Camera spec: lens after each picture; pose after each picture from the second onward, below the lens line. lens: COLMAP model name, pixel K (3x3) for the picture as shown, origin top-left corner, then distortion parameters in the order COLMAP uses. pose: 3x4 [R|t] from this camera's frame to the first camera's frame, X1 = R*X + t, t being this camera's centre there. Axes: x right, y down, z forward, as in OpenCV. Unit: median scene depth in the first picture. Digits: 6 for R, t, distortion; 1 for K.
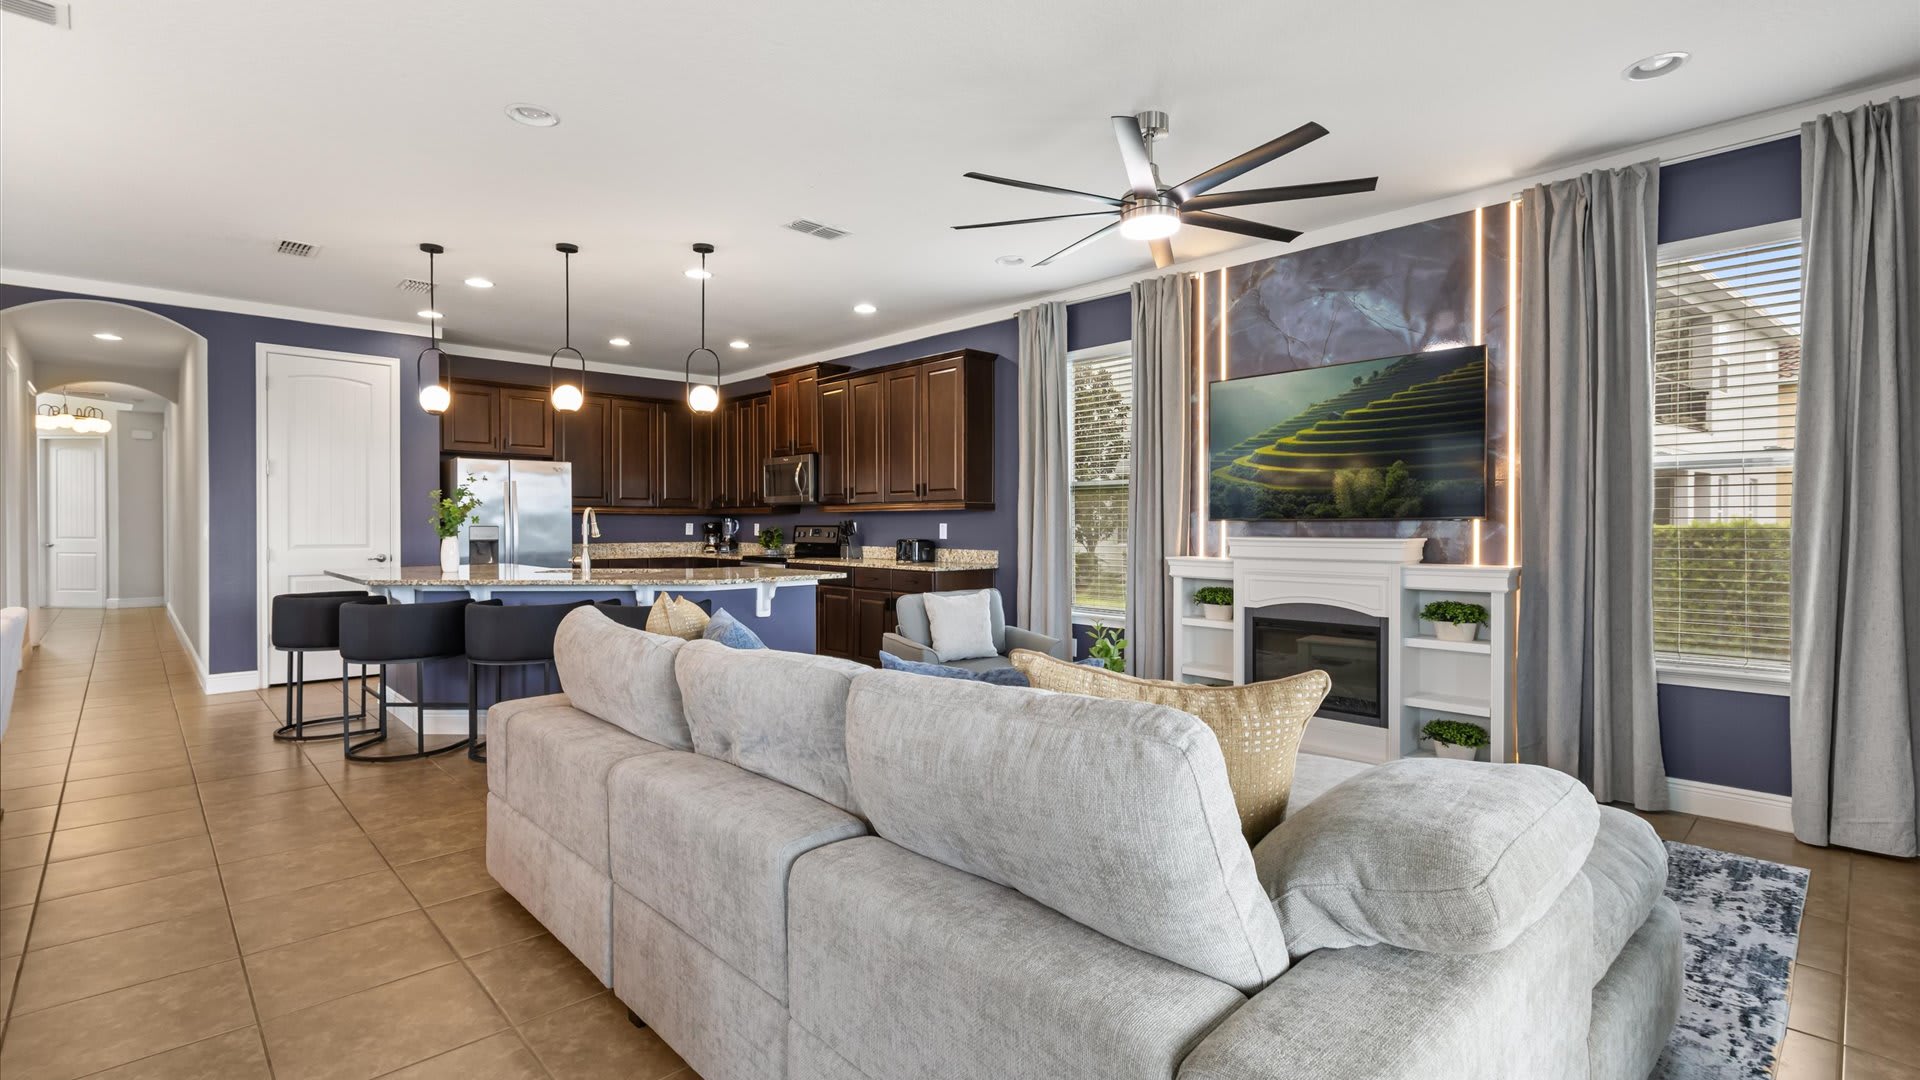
lens RADIAL K [[870.8, 0, 959.3], [0, 870.8, 534.2], [0, 0, 1]] dist [0.000474, 0.000137]
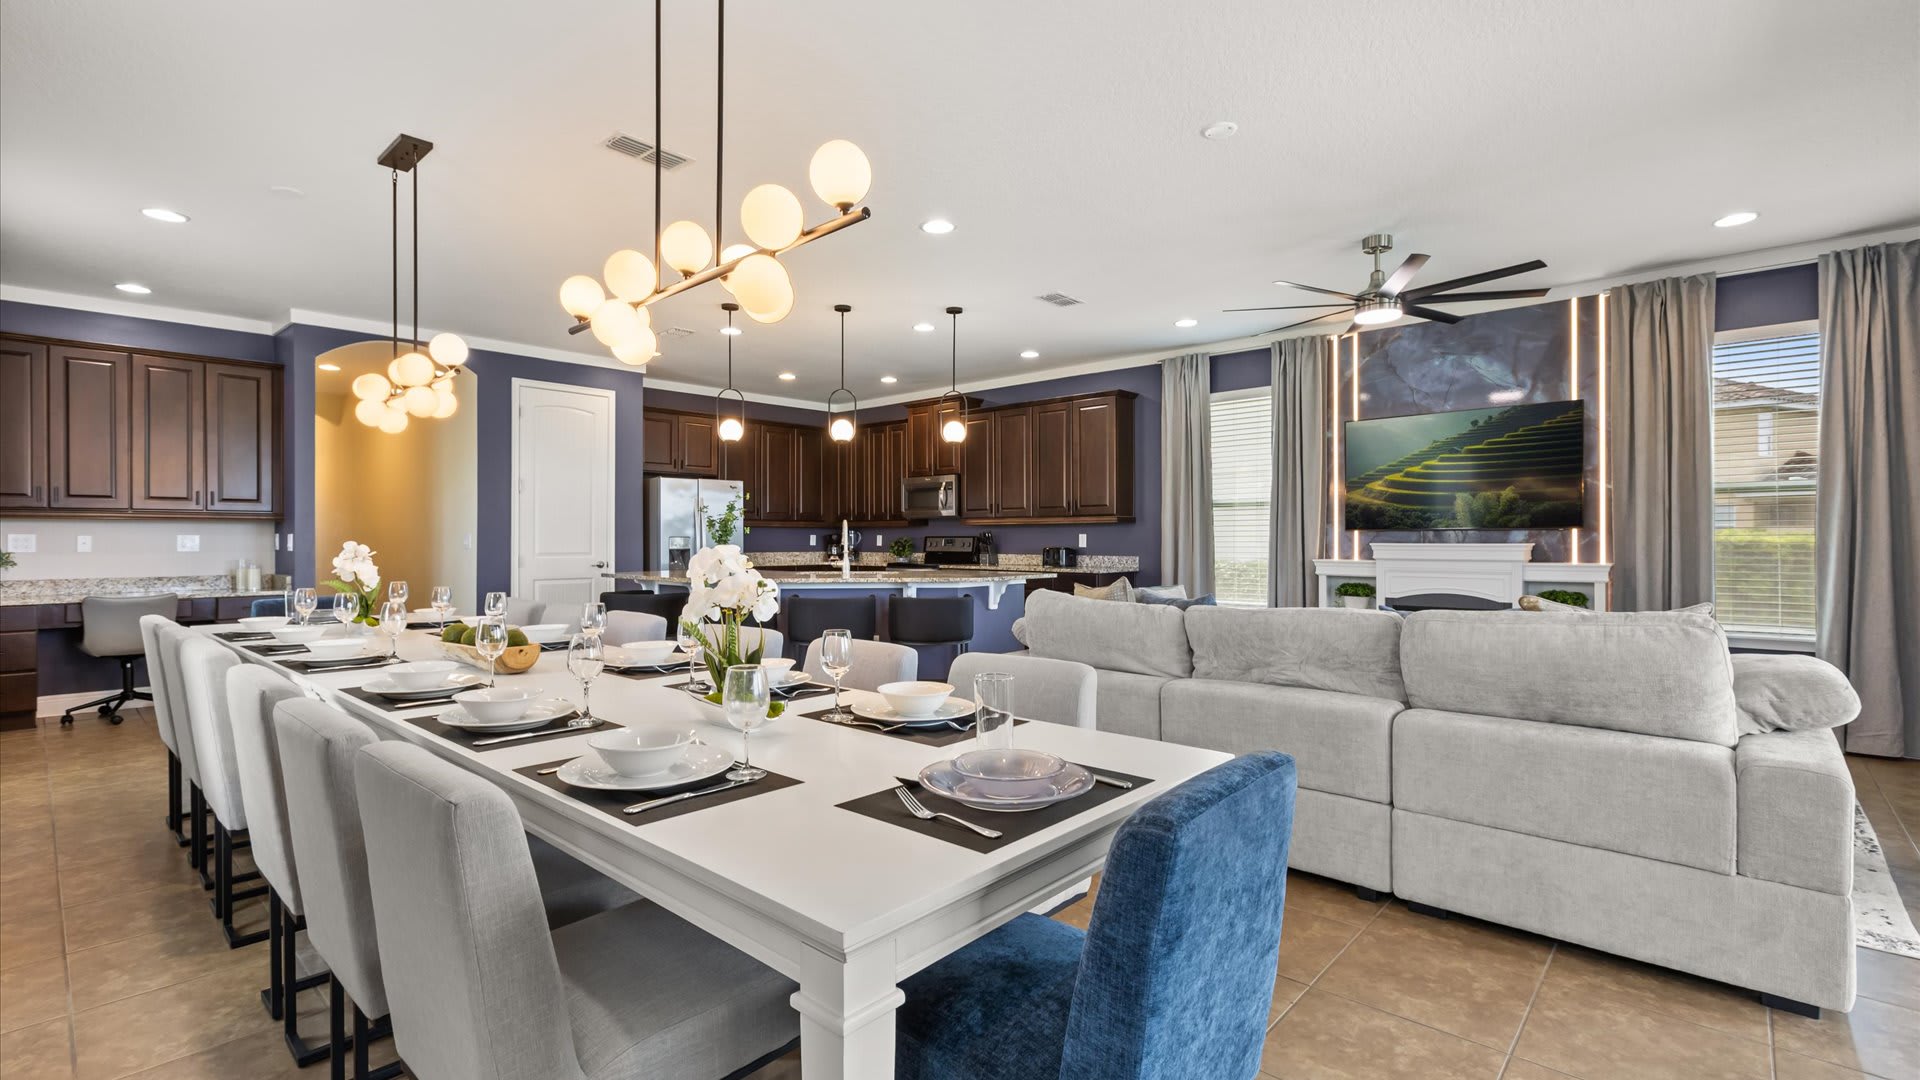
lens RADIAL K [[853.2, 0, 955.8], [0, 853.2, 539.6], [0, 0, 1]] dist [-0.000568, -0.000547]
pose [[0.997676, -0.000726, 0.068127, -0.345127], [0.001468, 0.999940, -0.010837, 0.009381], [-0.068115, 0.010912, 0.997618, -0.190292]]
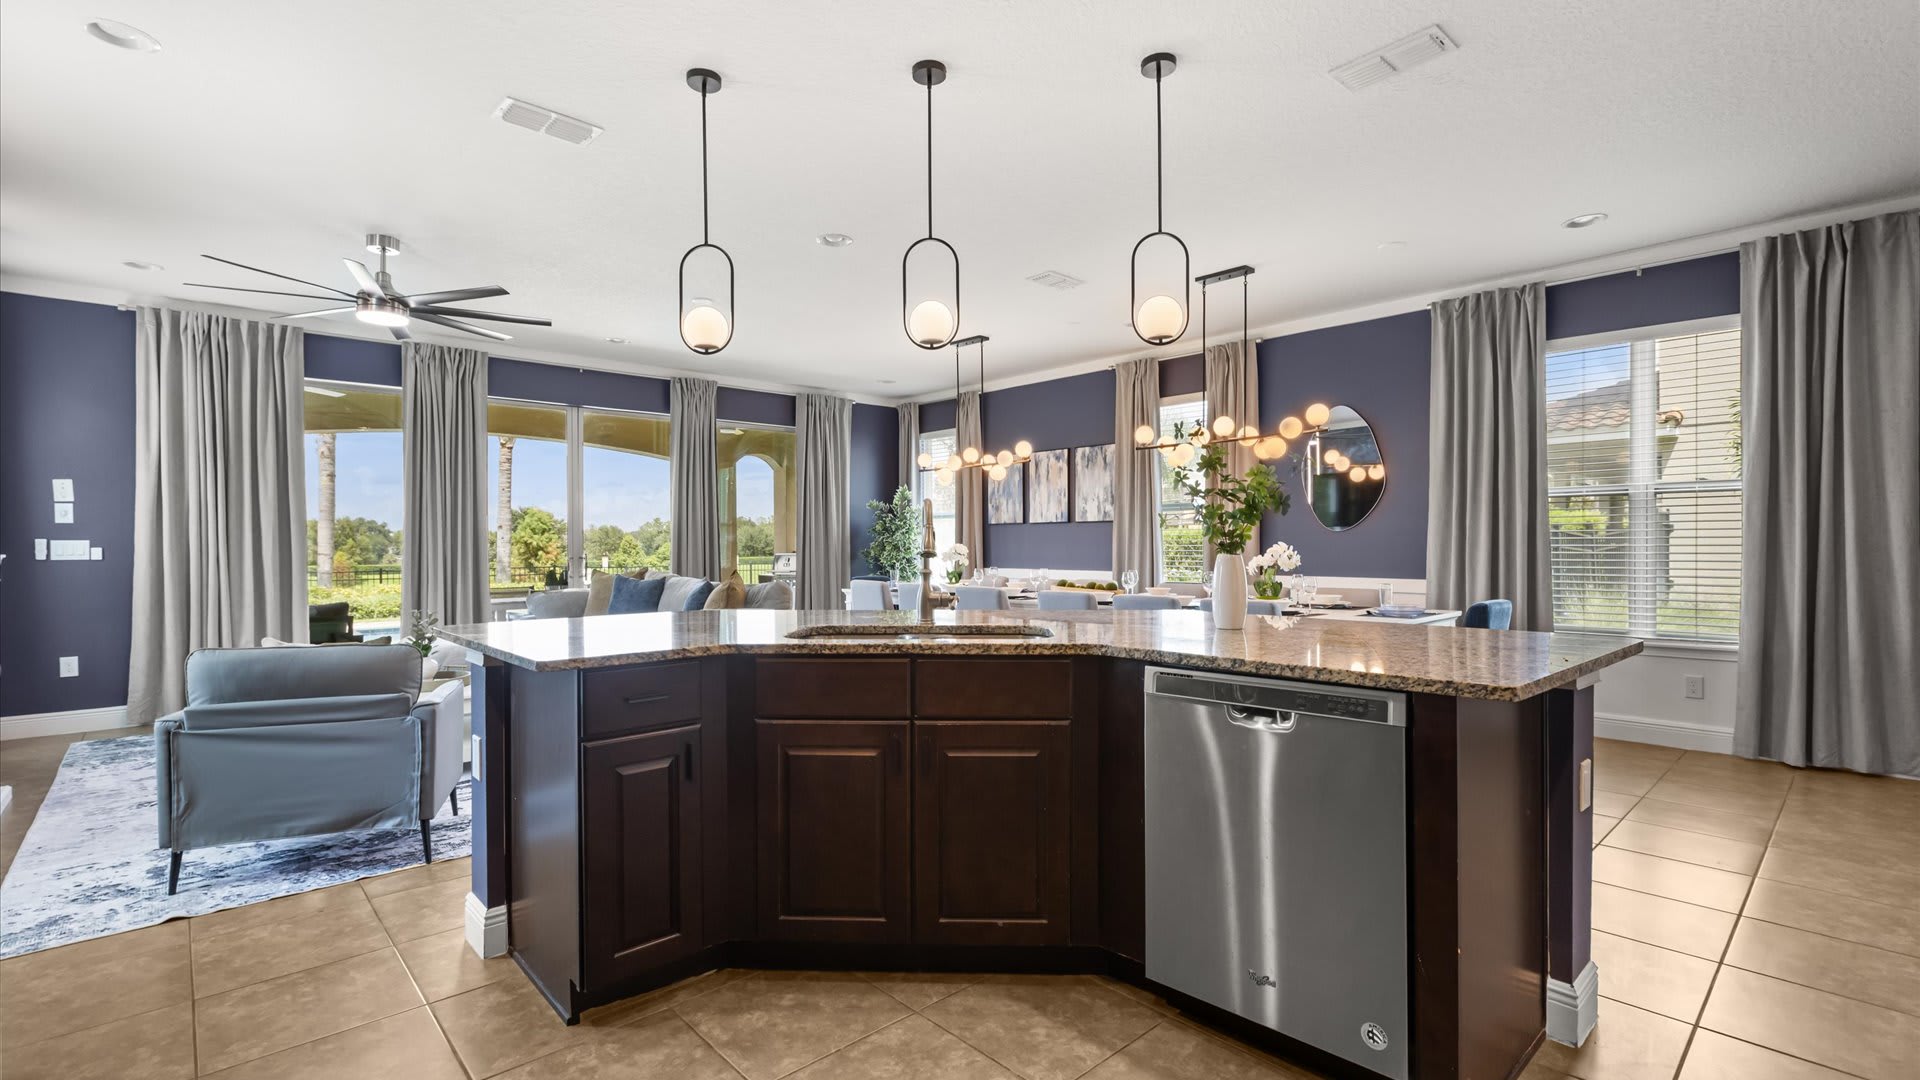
lens RADIAL K [[851.3, 0, 958.5], [0, 851.3, 552.1], [0, 0, 1]] dist [-0.008450, 0.000333]
pose [[-0.999766, 0.003752, 0.021308, -0.443925], [0.004215, 0.999755, 0.021741, -0.009976], [-0.021222, 0.021825, -0.999537, 1.464041]]
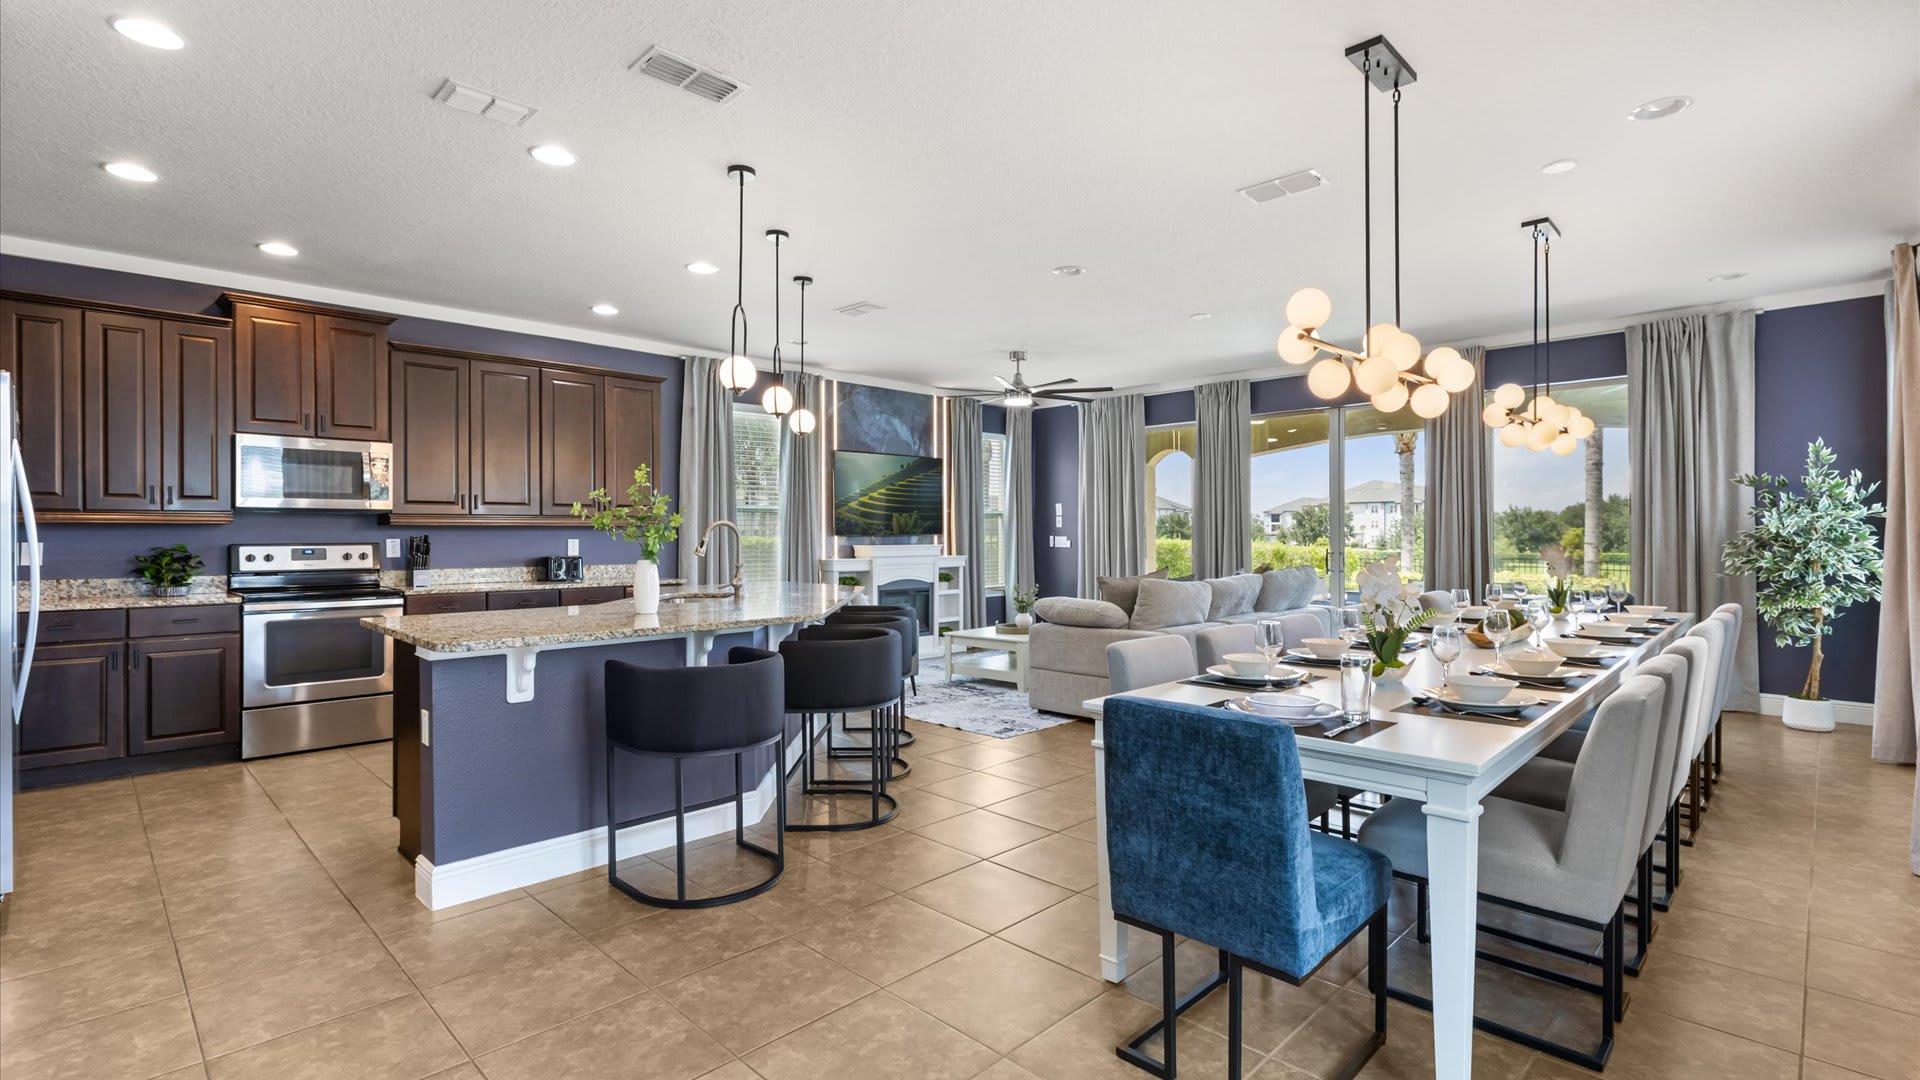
lens RADIAL K [[870.8, 0, 959.3], [0, 870.8, 534.2], [0, 0, 1]] dist [0.000474, 0.000137]
pose [[-0.024869, 0.001060, 0.999690, -1.254017], [0.015305, 0.999883, -0.000679, -0.013604], [-0.999574, 0.015283, -0.024882, 0.769557]]
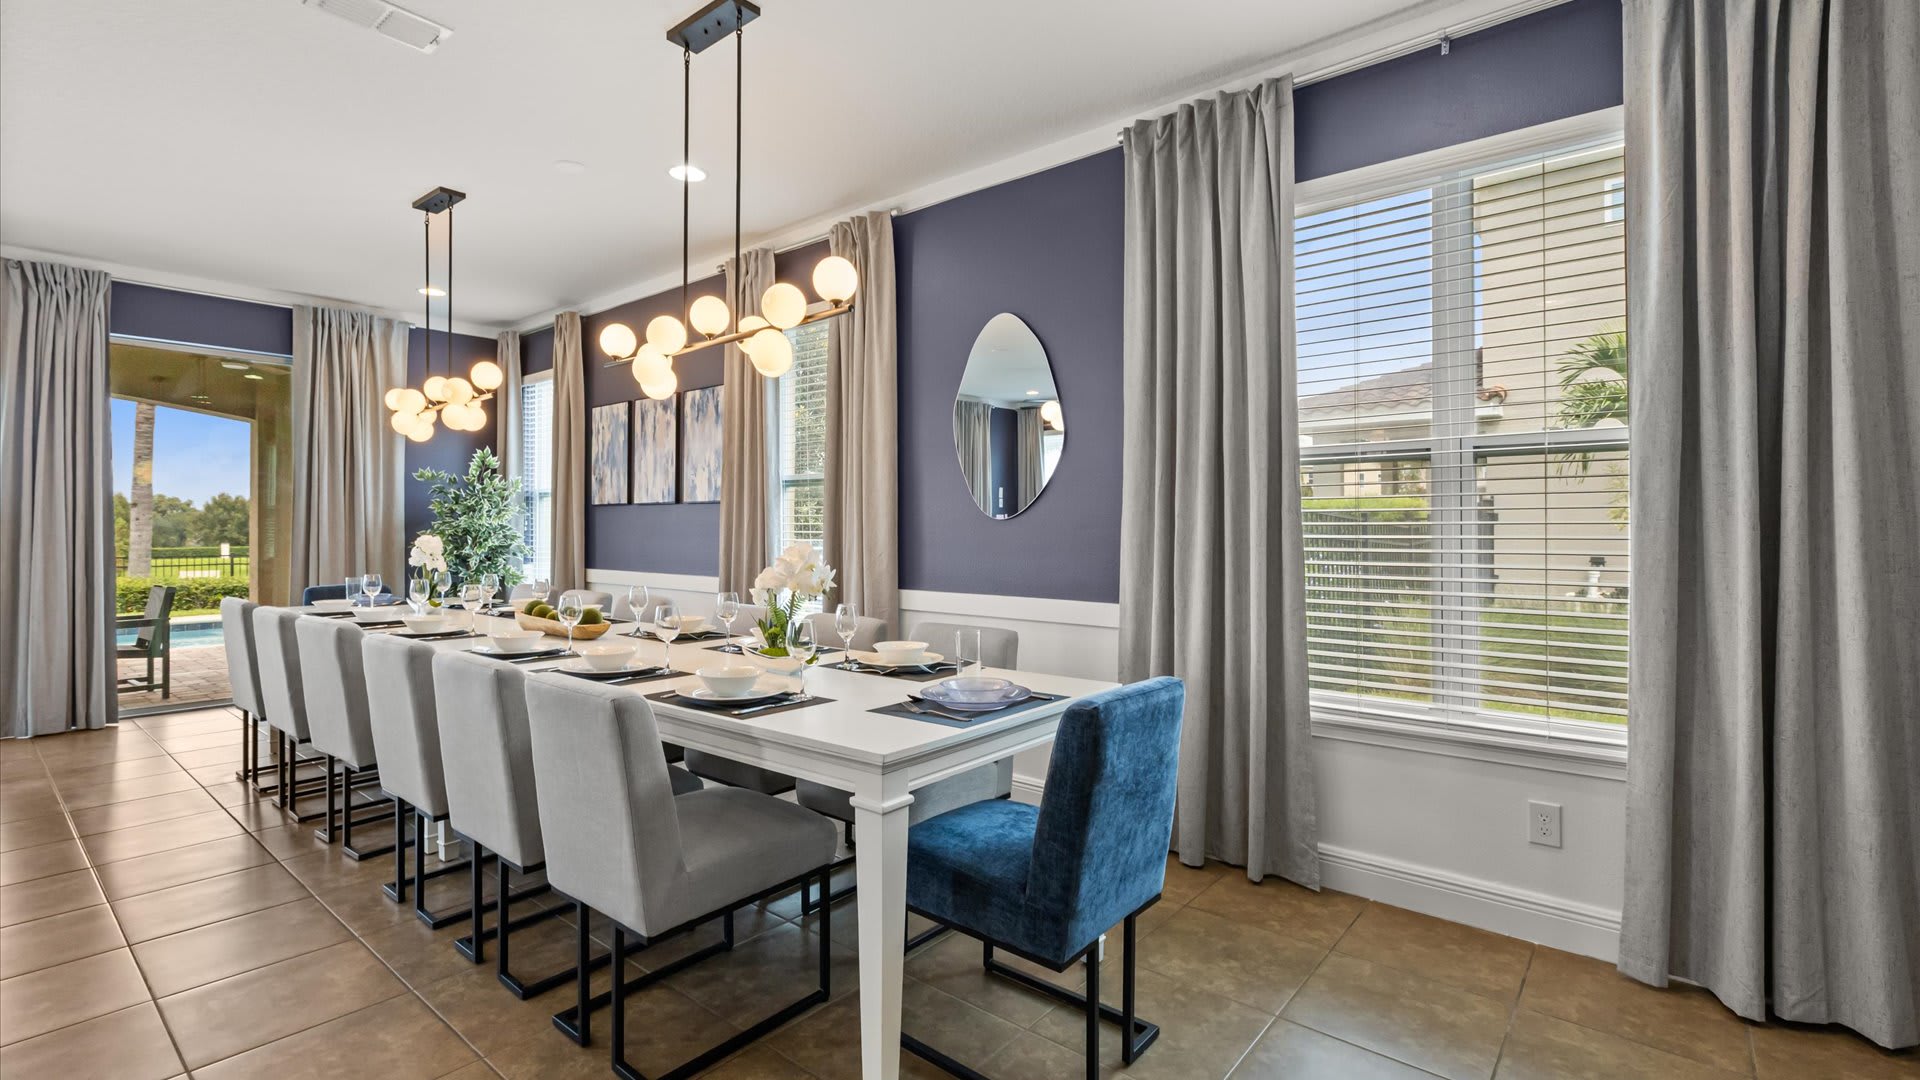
lens RADIAL K [[852.8, 0, 958.8], [0, 852.8, 521.3], [0, 0, 1]] dist [-0.001669, -0.000058]
pose [[-0.992895, -0.000972, -0.118989, -0.806996], [-0.001703, 0.999980, 0.006043, -0.014151], [0.118980, 0.006203, -0.992877, 1.005794]]
